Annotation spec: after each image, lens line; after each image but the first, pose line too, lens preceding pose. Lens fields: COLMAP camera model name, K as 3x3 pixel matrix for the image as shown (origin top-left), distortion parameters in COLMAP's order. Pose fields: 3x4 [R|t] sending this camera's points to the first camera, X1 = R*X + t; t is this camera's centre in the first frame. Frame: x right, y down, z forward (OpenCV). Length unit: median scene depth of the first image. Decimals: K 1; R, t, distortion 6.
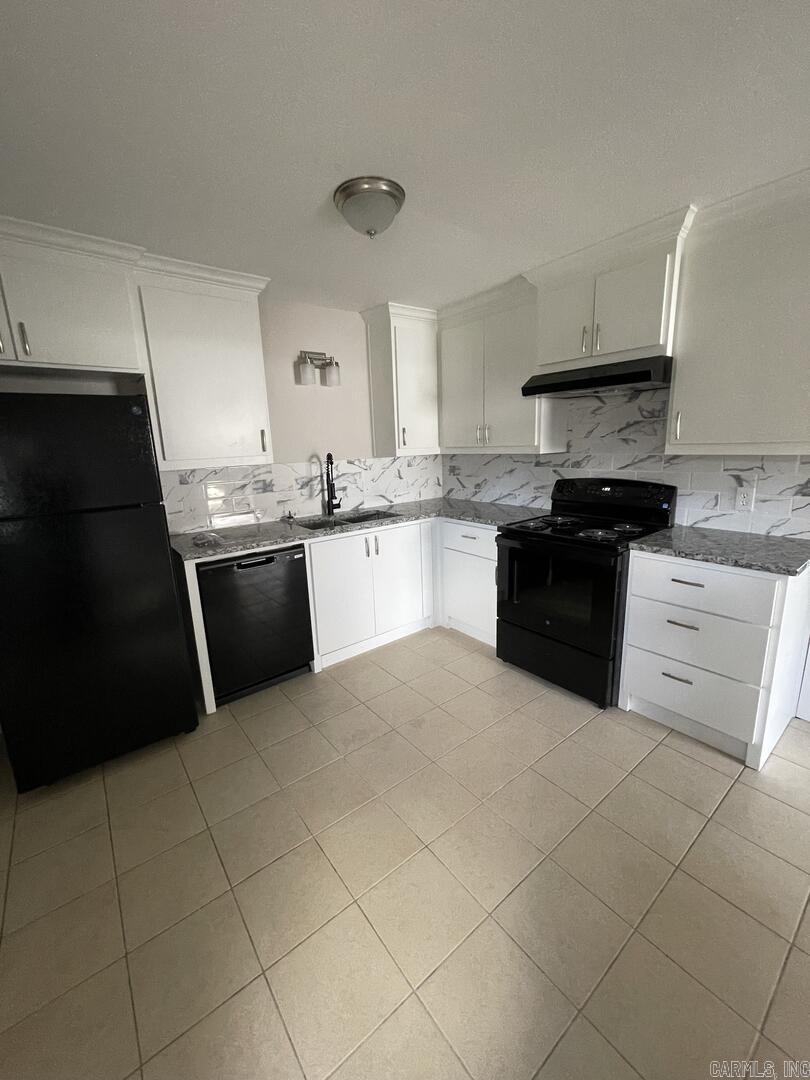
lens RADIAL K [[435.1, 0, 402.8], [0, 435.1, 536.1], [0, 0, 1]] dist [0.000720, 0.000068]
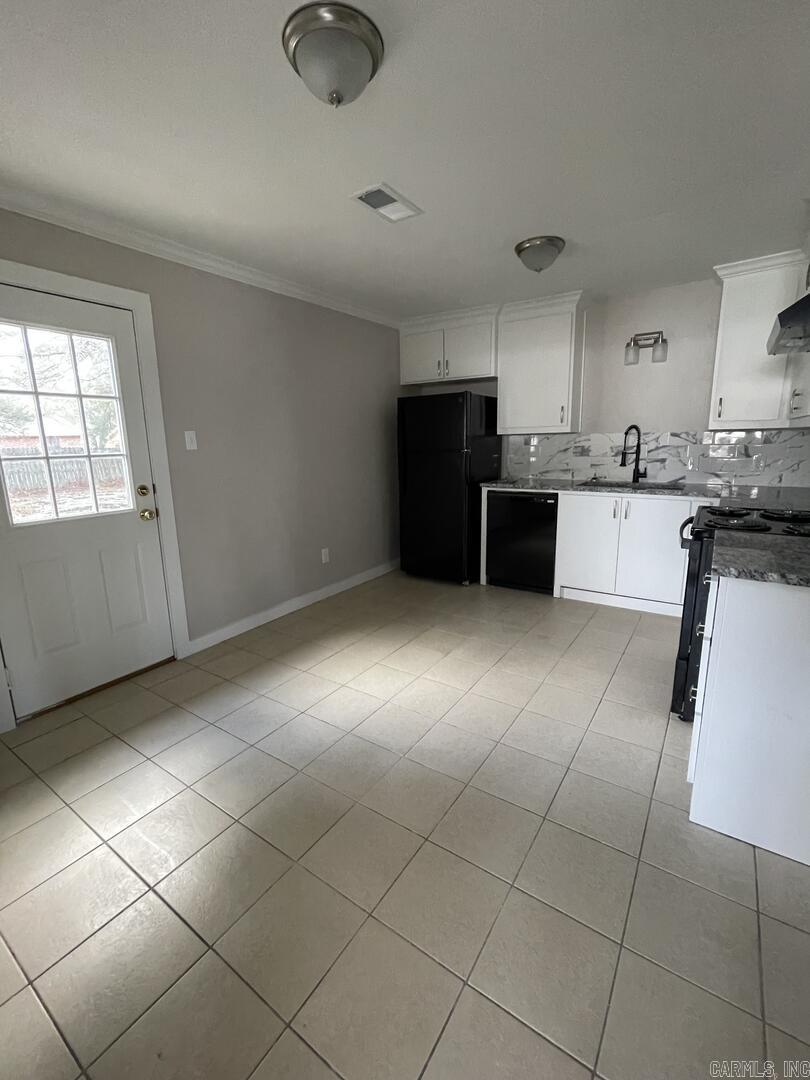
lens RADIAL K [[468.1, 0, 399.3], [0, 468.1, 538.2], [0, 0, 1]] dist [-0.001371, -0.000336]
pose [[0.300490, 0.229265, -0.925820, 0.806075], [-0.194072, 0.965071, 0.175996, -0.006375], [0.933832, 0.126790, 0.334488, 0.080412]]
